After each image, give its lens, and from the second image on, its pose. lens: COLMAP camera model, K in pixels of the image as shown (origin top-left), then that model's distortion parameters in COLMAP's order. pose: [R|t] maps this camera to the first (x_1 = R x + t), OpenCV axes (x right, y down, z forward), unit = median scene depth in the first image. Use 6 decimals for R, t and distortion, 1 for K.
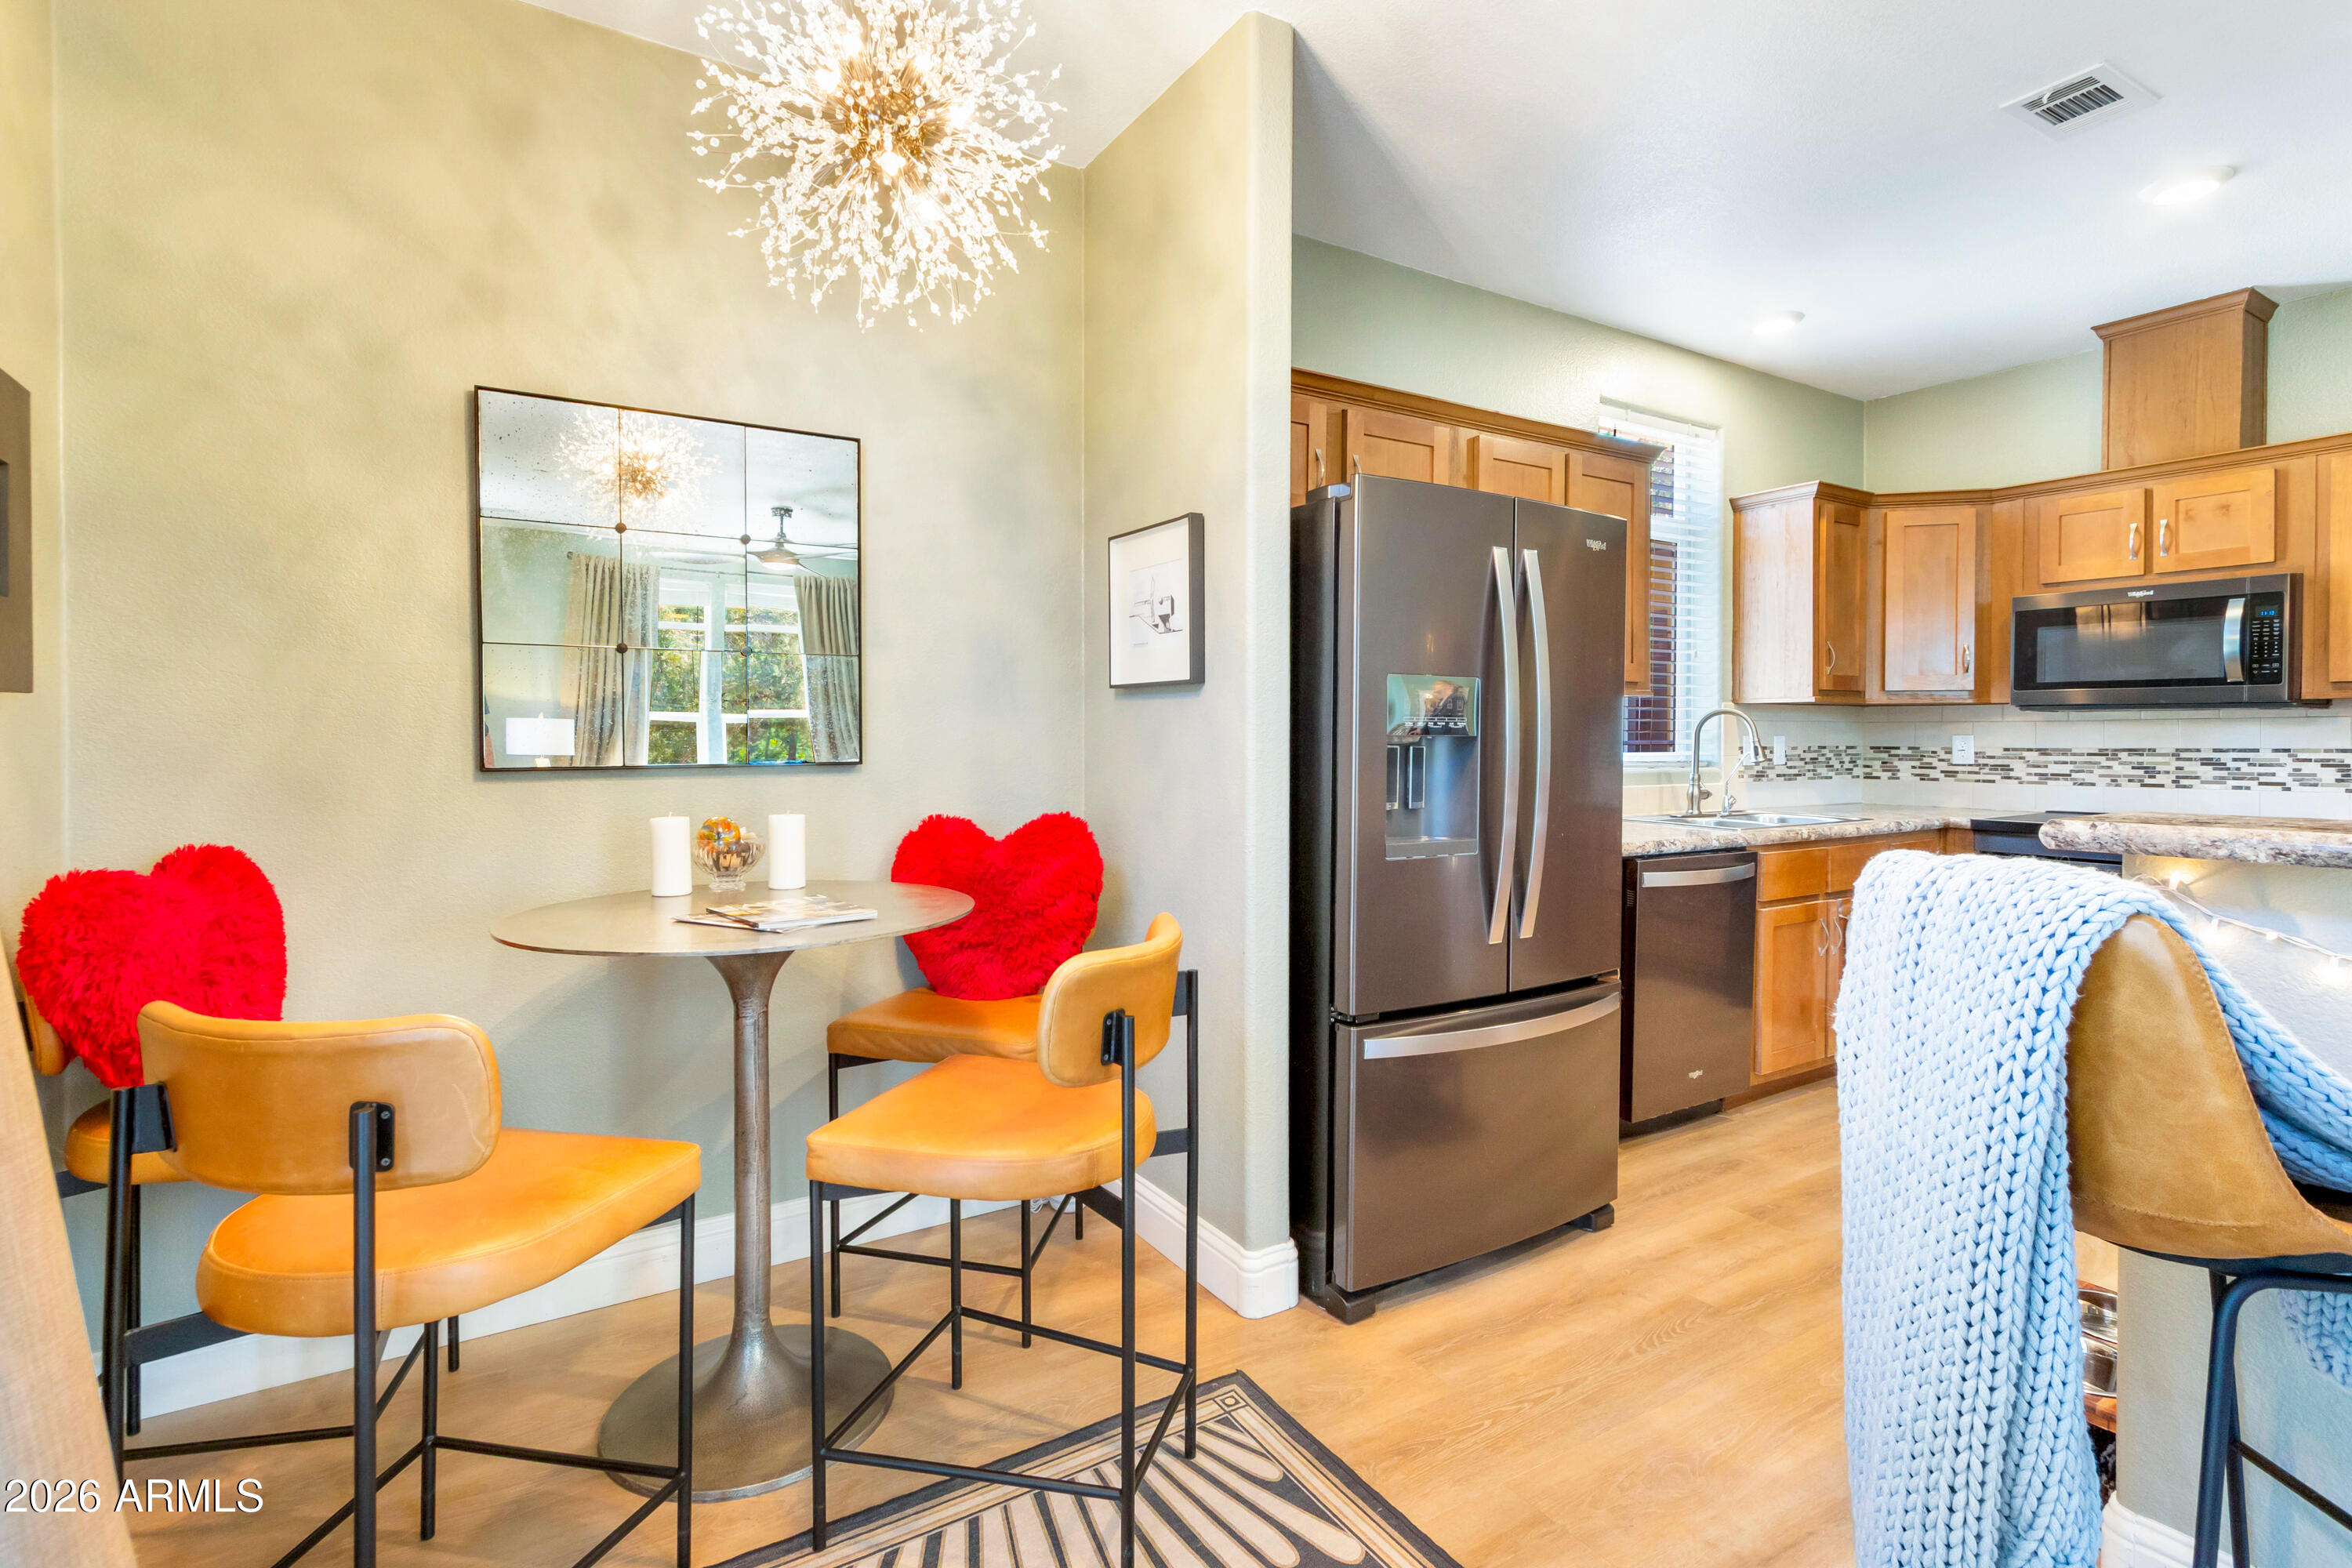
lens RADIAL K [[1090.9, 0, 1183.1], [0, 1090.9, 756.7], [0, 0, 1]] dist [0.003579, -0.000297]
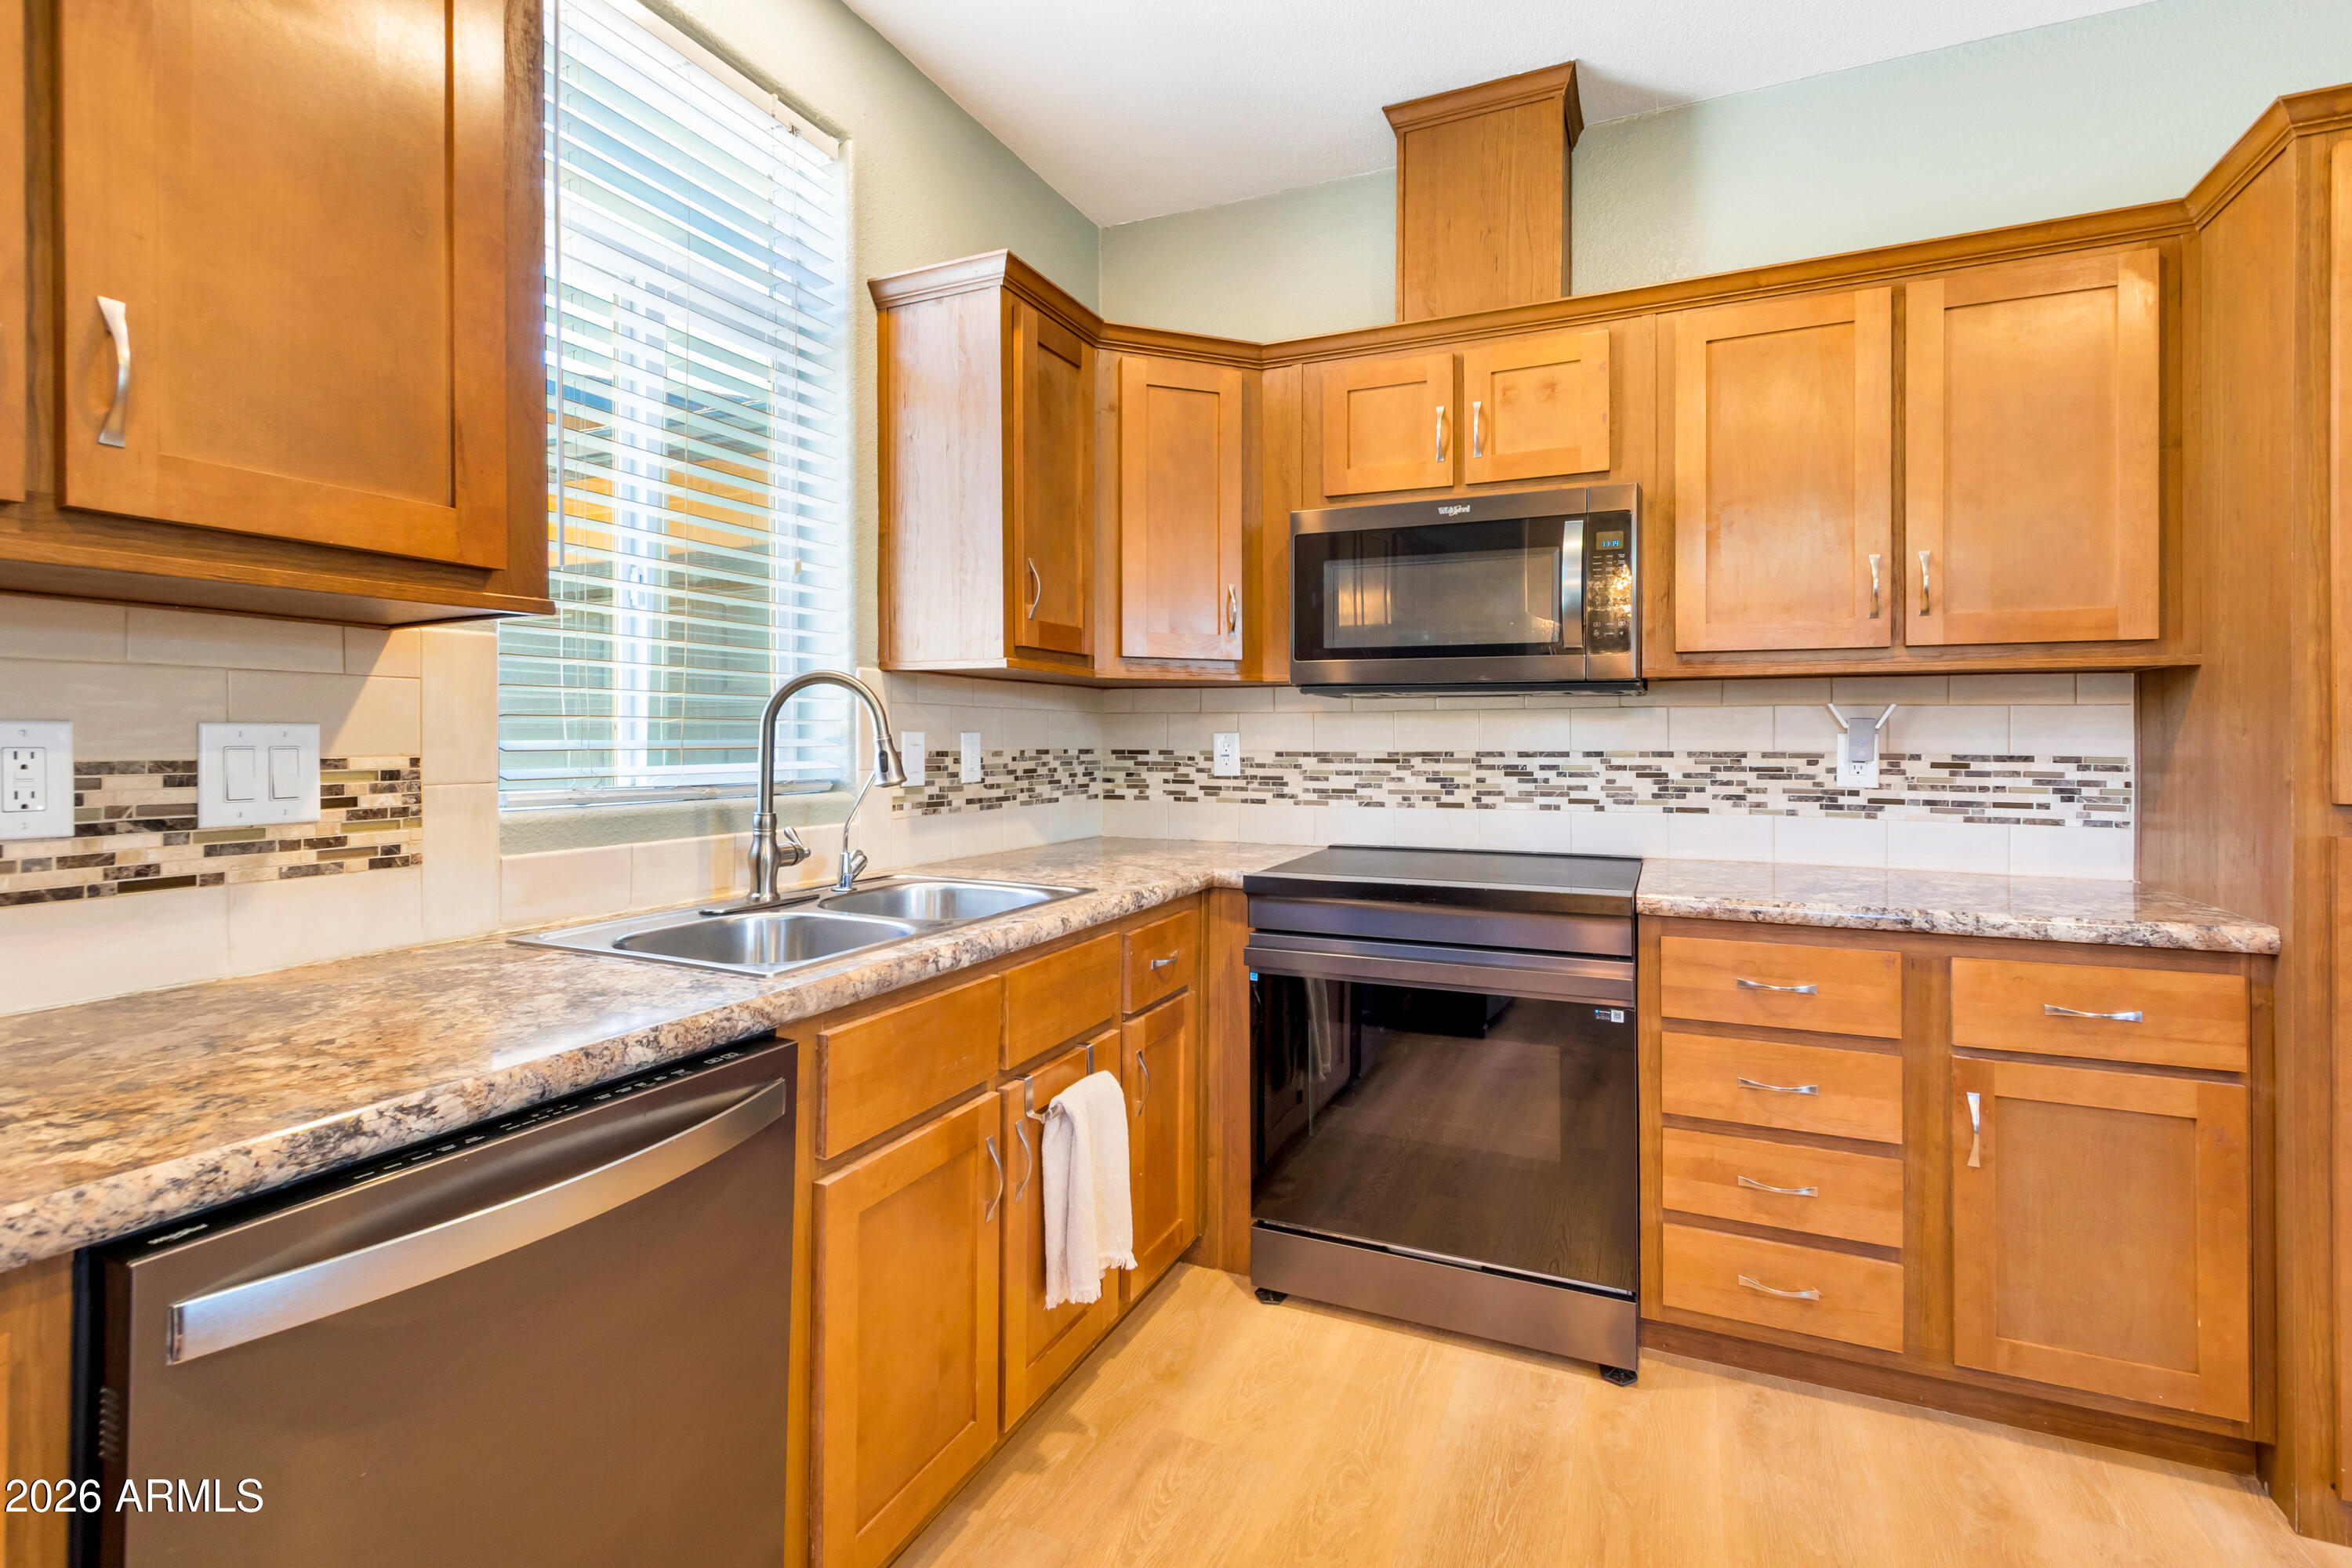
lens RADIAL K [[1090.9, 0, 1181.5], [0, 1090.9, 734.8], [0, 0, 1]] dist [0.003579, -0.000297]
pose [[0.829041, 0.003401, 0.559178, 0.353089], [0.009222, 0.999762, -0.019753, -0.006196], [-0.559112, 0.021533, 0.828812, 0.513749]]
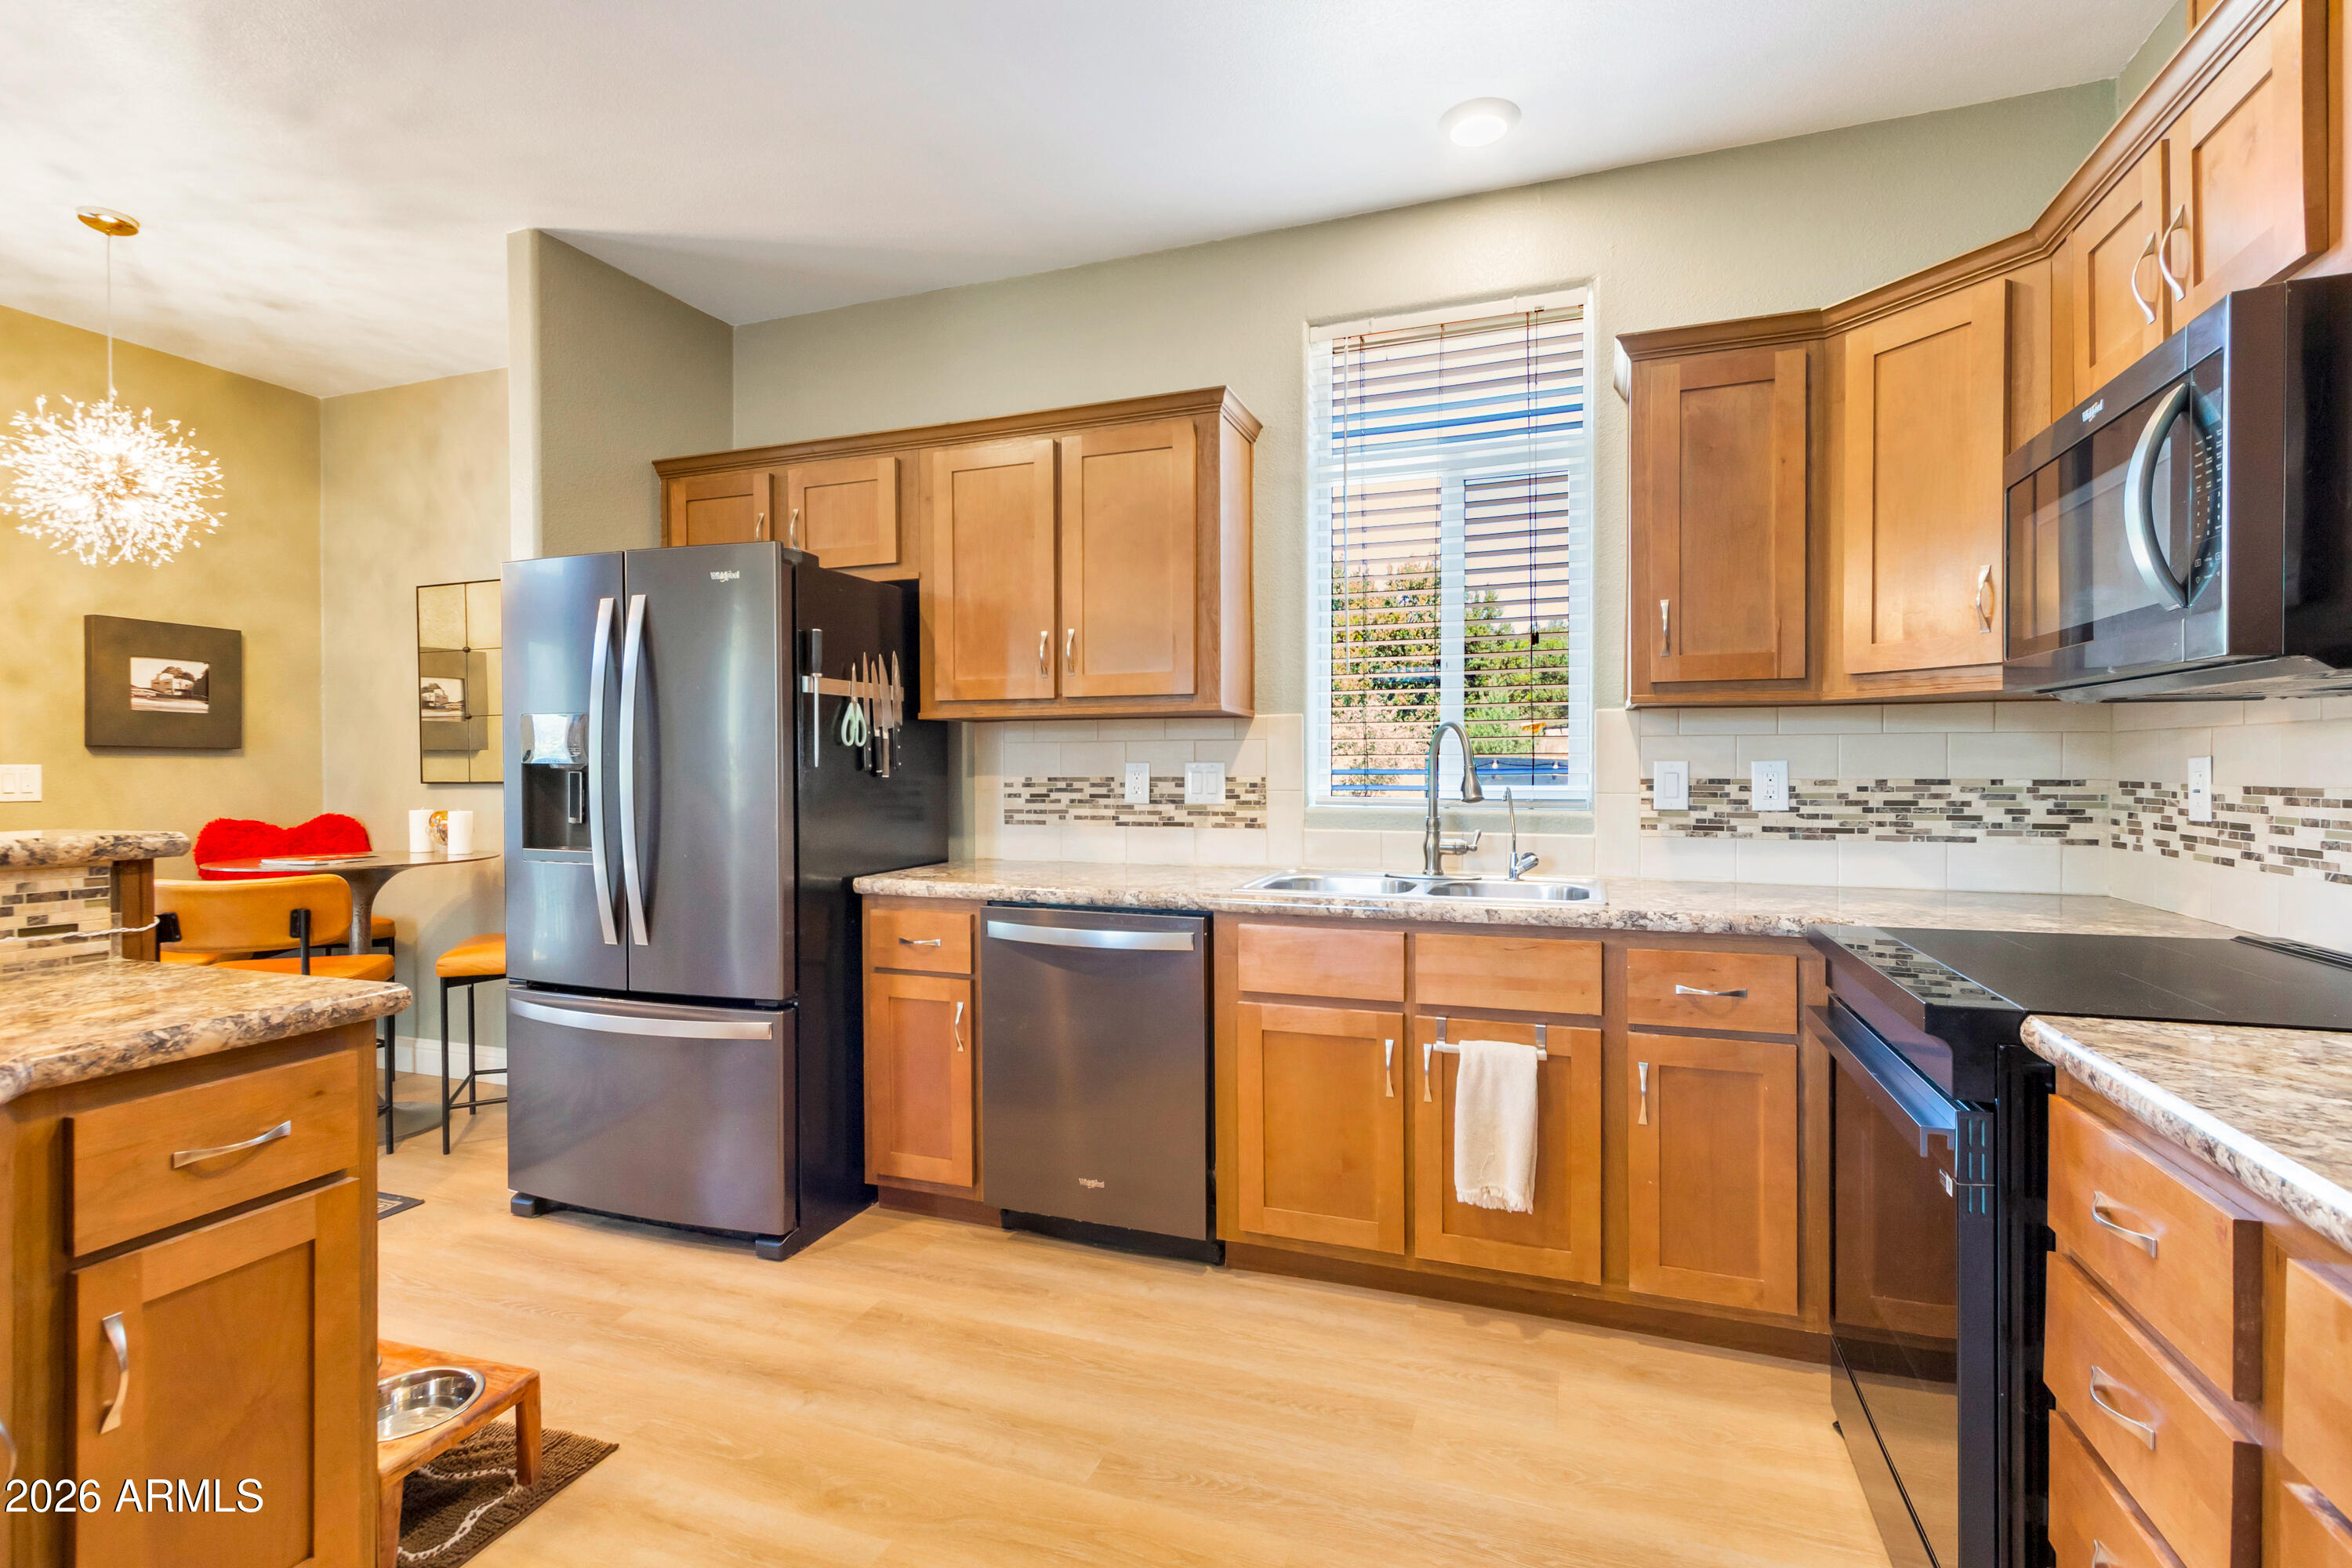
lens RADIAL K [[1090.9, 0, 1162.0], [0, 1090.9, 791.7], [0, 0, 1]] dist [0.003579, -0.000297]
pose [[0.621247, 0.016439, -0.783442, 0.894446], [-0.013178, 0.999858, 0.010530, -0.005226], [0.783504, 0.003782, 0.621375, 0.428551]]
